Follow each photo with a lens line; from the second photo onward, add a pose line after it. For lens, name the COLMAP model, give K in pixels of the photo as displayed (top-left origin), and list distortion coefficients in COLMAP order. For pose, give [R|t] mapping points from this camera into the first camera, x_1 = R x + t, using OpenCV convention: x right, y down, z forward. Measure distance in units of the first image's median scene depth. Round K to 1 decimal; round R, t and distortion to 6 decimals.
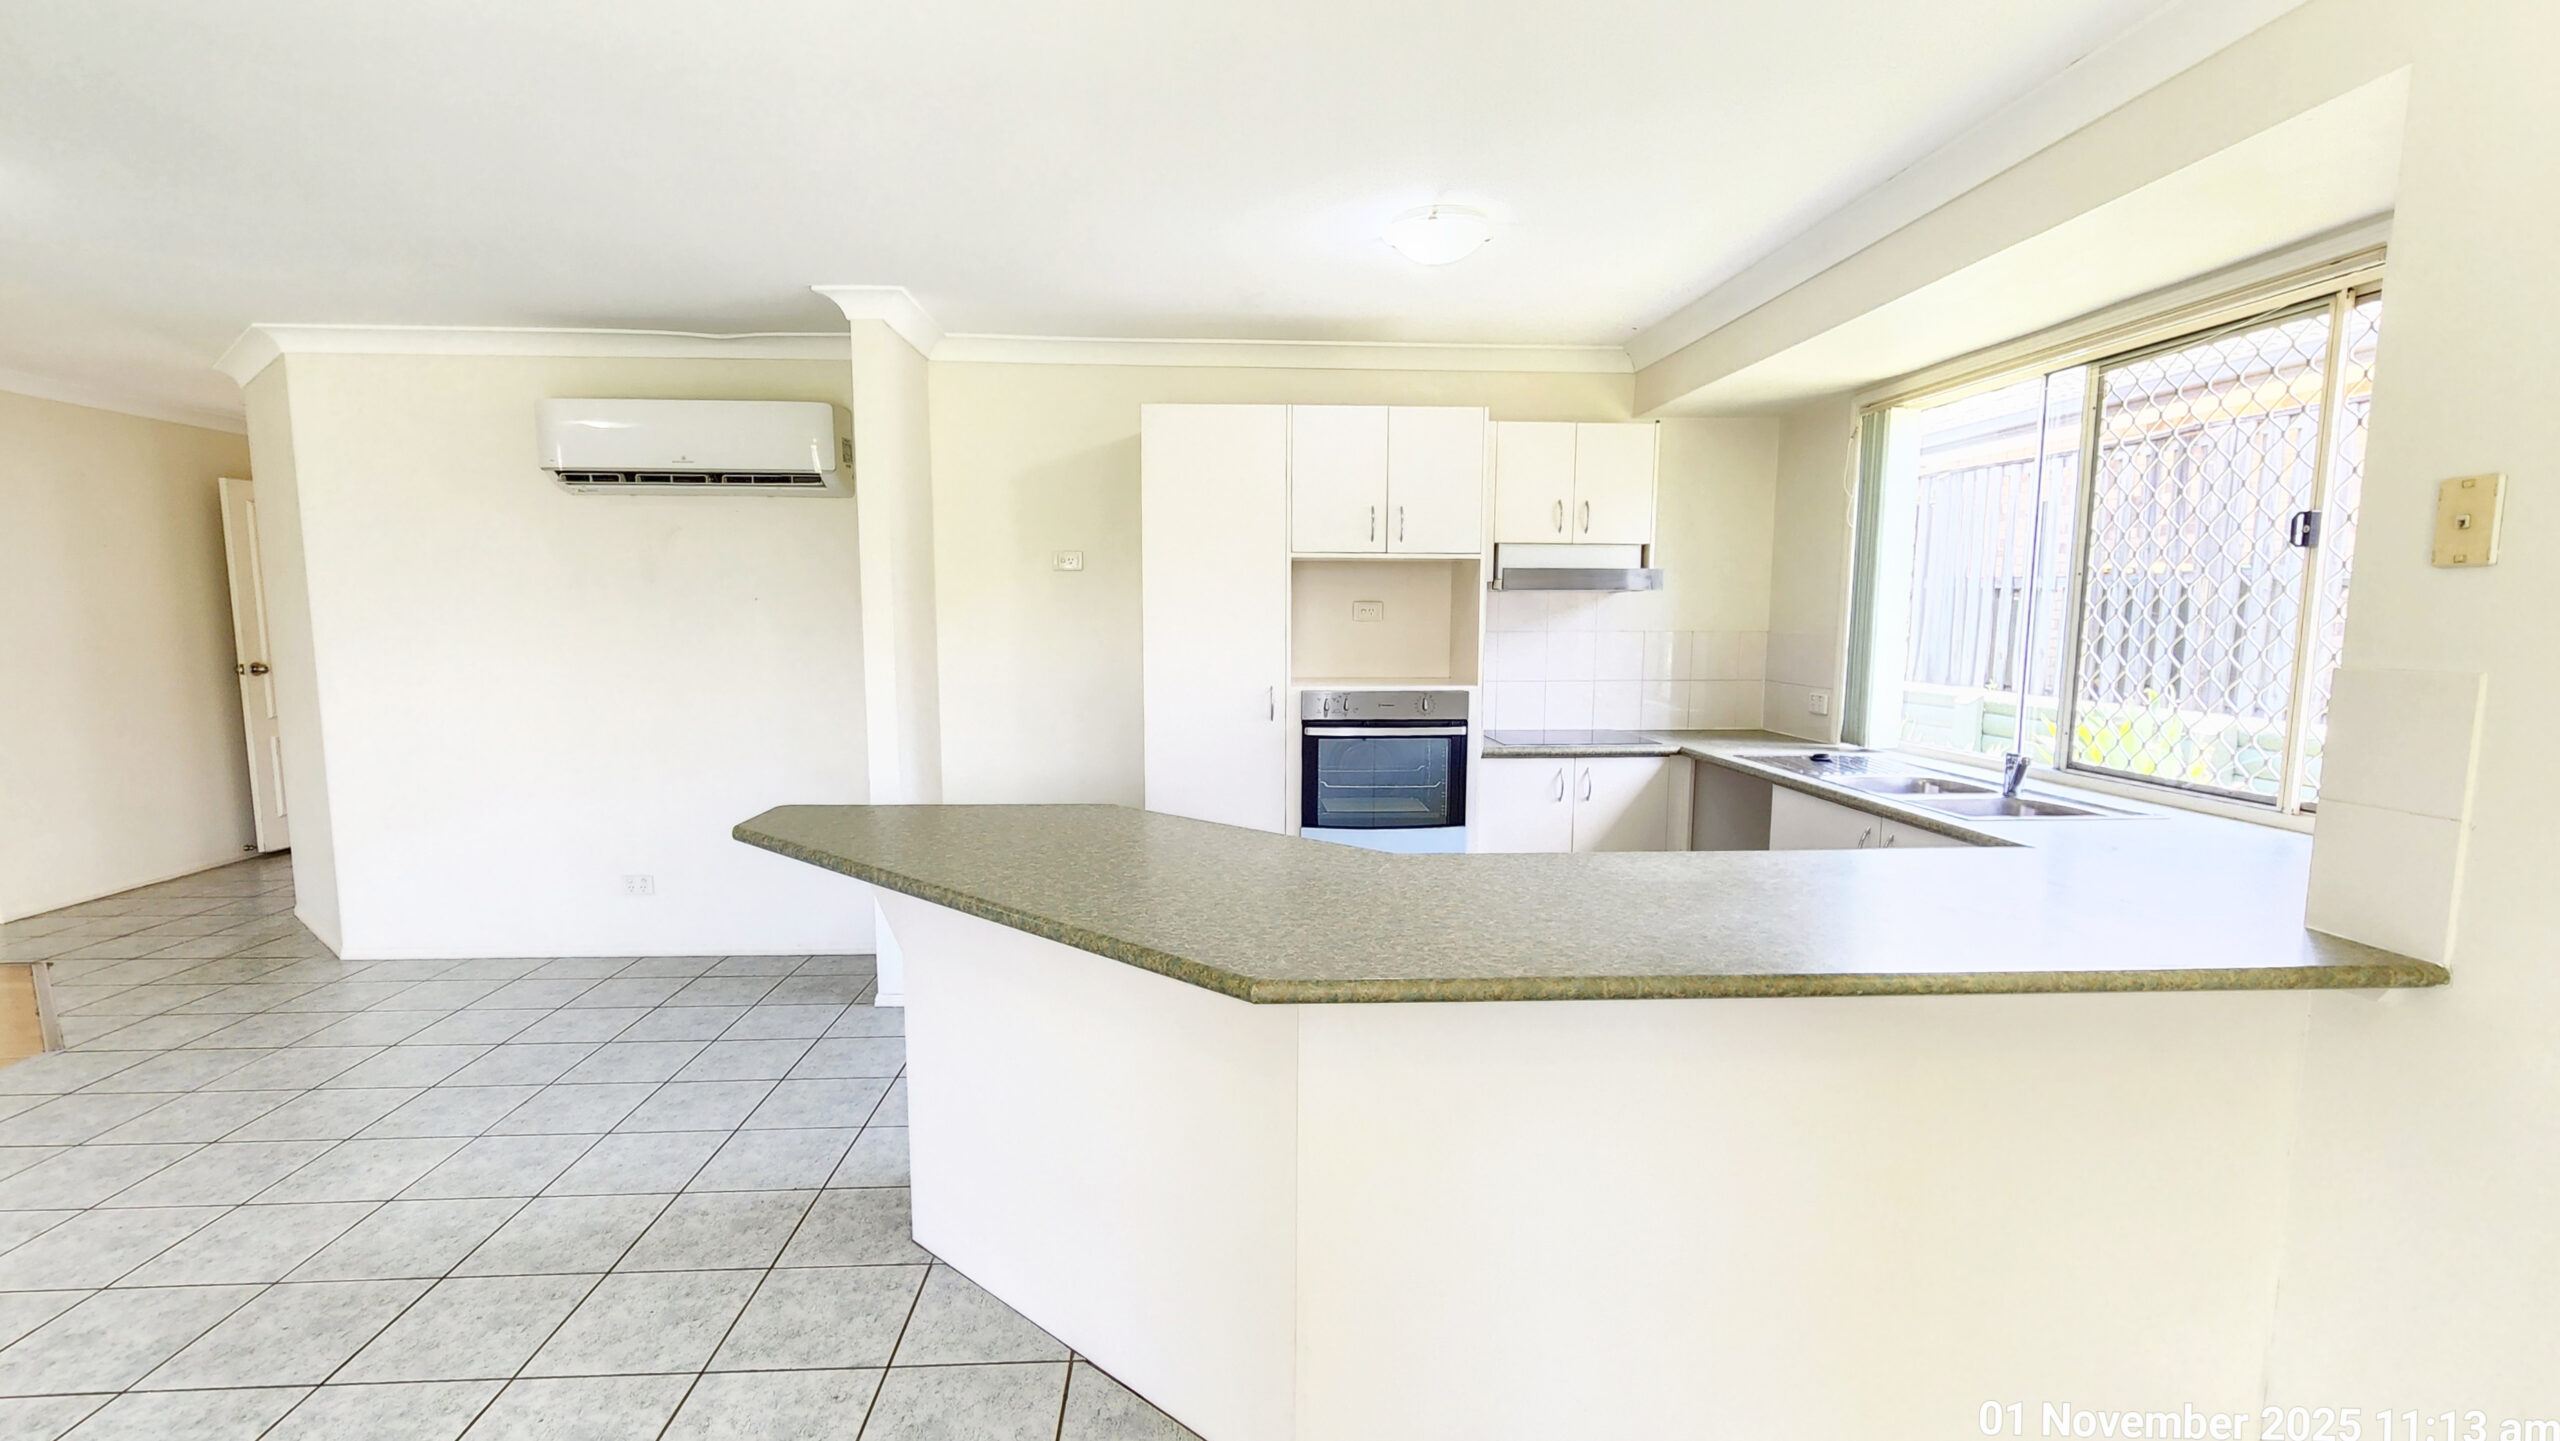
lens RADIAL K [[1154.0, 0, 1270.6], [0, 1154.0, 755.1], [0, 0, 1]] dist [0.000100, 0.000431]
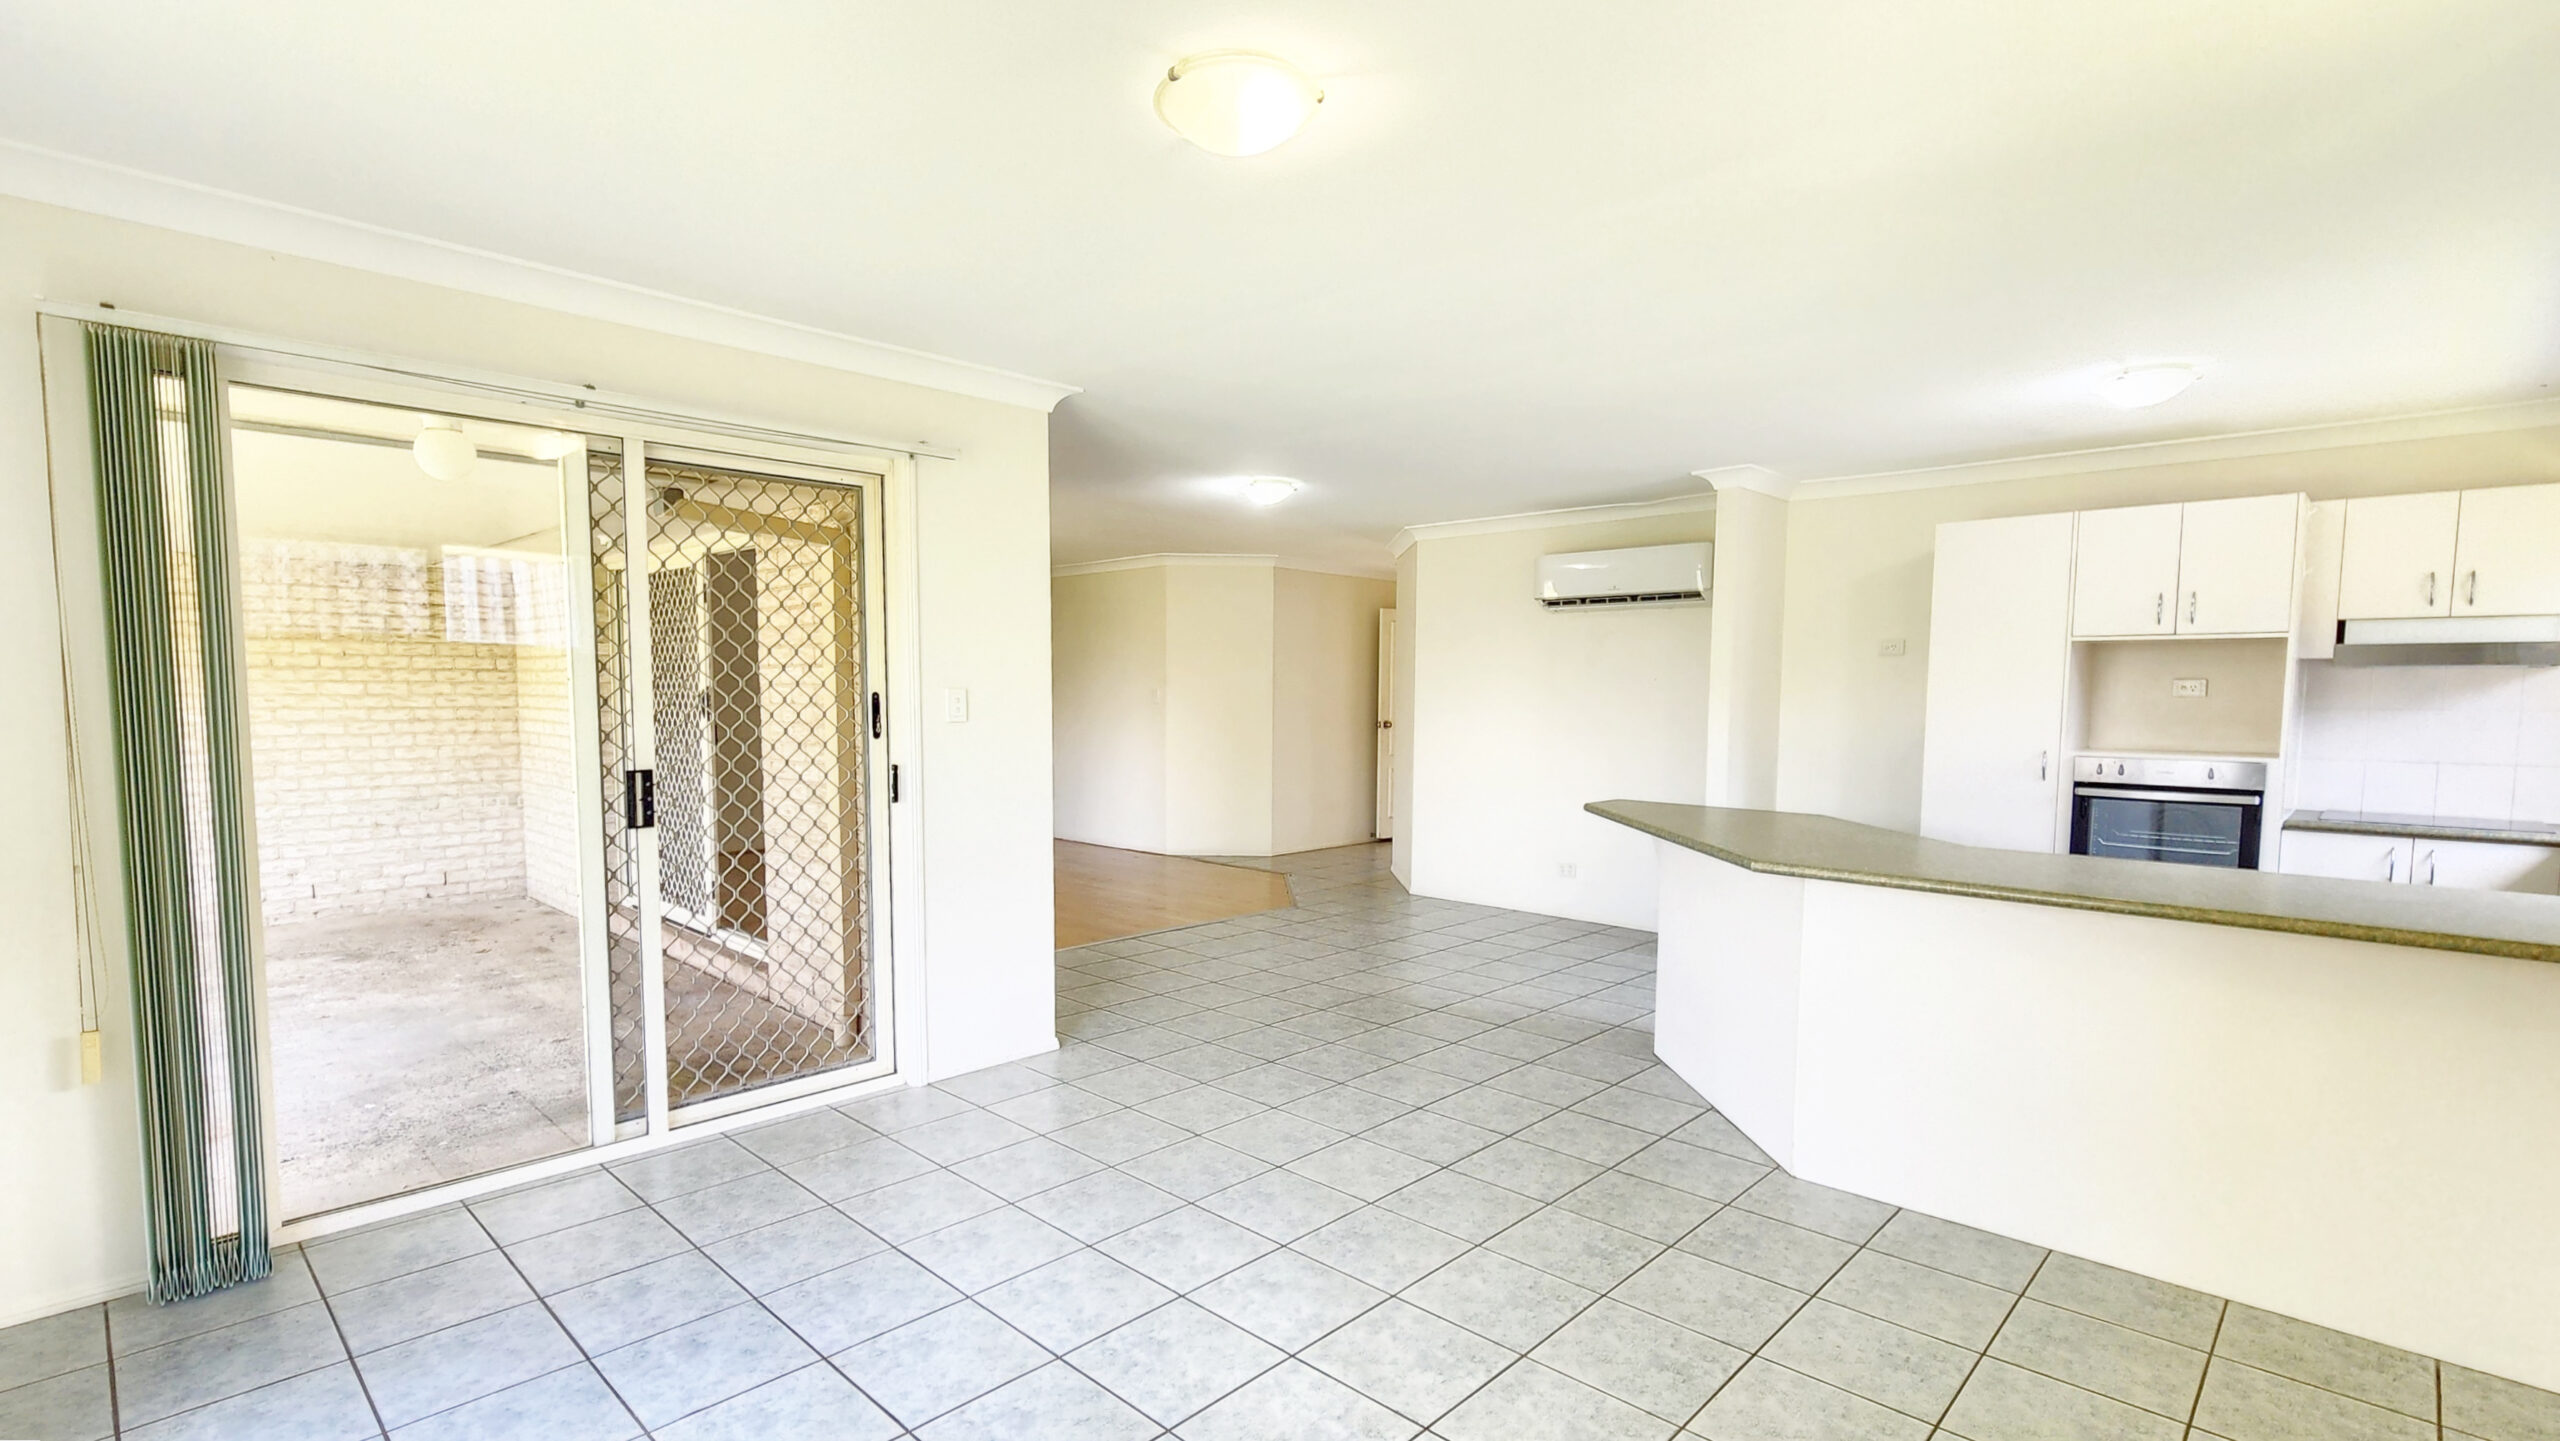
lens RADIAL K [[1160.3, 0, 1285.4], [0, 1160.3, 780.7], [0, 0, 1]] dist [0.002120, 0.001371]
pose [[0.694692, 0.057596, -0.716998, 0.305252], [-0.094146, 0.995495, -0.011250, 0.054951], [0.713120, 0.075318, 0.696984, -0.359065]]
